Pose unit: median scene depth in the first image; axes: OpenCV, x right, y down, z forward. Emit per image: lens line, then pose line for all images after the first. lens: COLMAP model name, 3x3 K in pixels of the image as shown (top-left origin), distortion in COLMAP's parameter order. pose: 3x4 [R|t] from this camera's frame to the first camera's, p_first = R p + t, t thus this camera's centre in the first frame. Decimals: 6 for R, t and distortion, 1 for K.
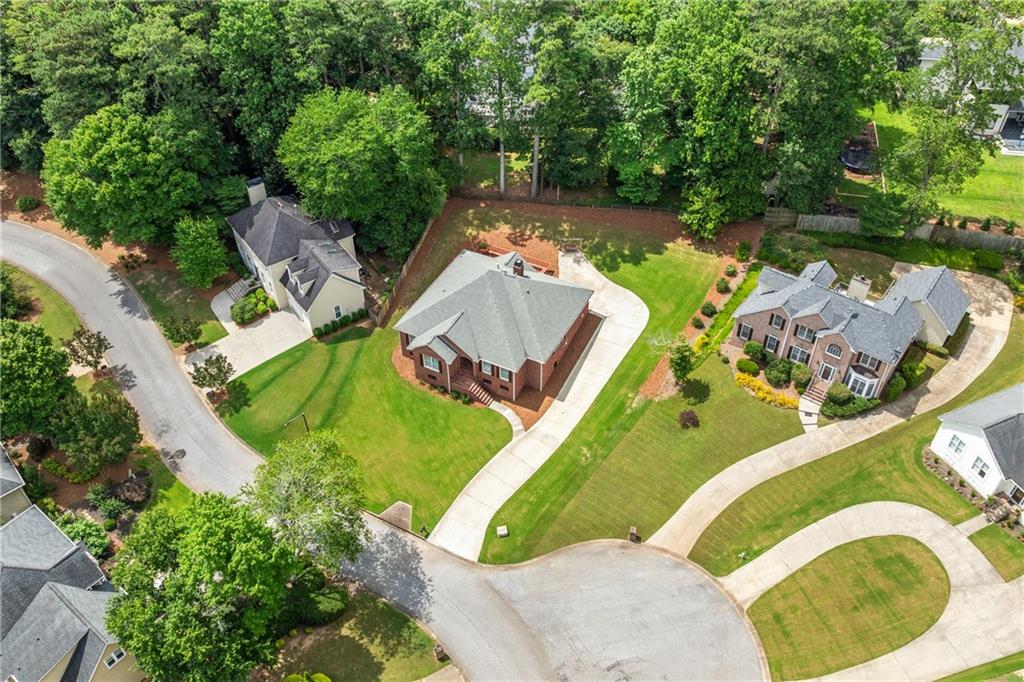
lens RADIAL K [[719.2, 0, 514.0], [0, 719.2, 341.7], [0, 0, 1]] dist [-0.028778, -0.004995]
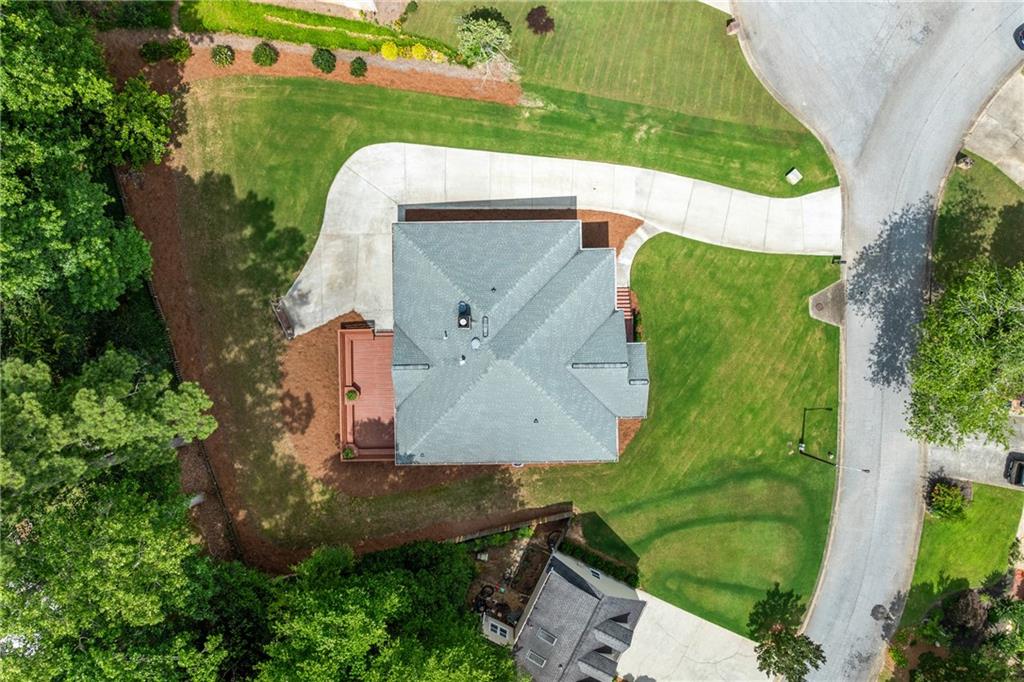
lens RADIAL K [[719.2, 0, 512.5], [0, 719.2, 343.6], [0, 0, 1]] dist [-0.028778, -0.004995]
pose [[-0.464592, -0.885506, -0.005816, -0.026838], [0.664178, -0.352798, 0.659091, -0.480194], [-0.585681, 0.302346, 0.752041, 0.548691]]
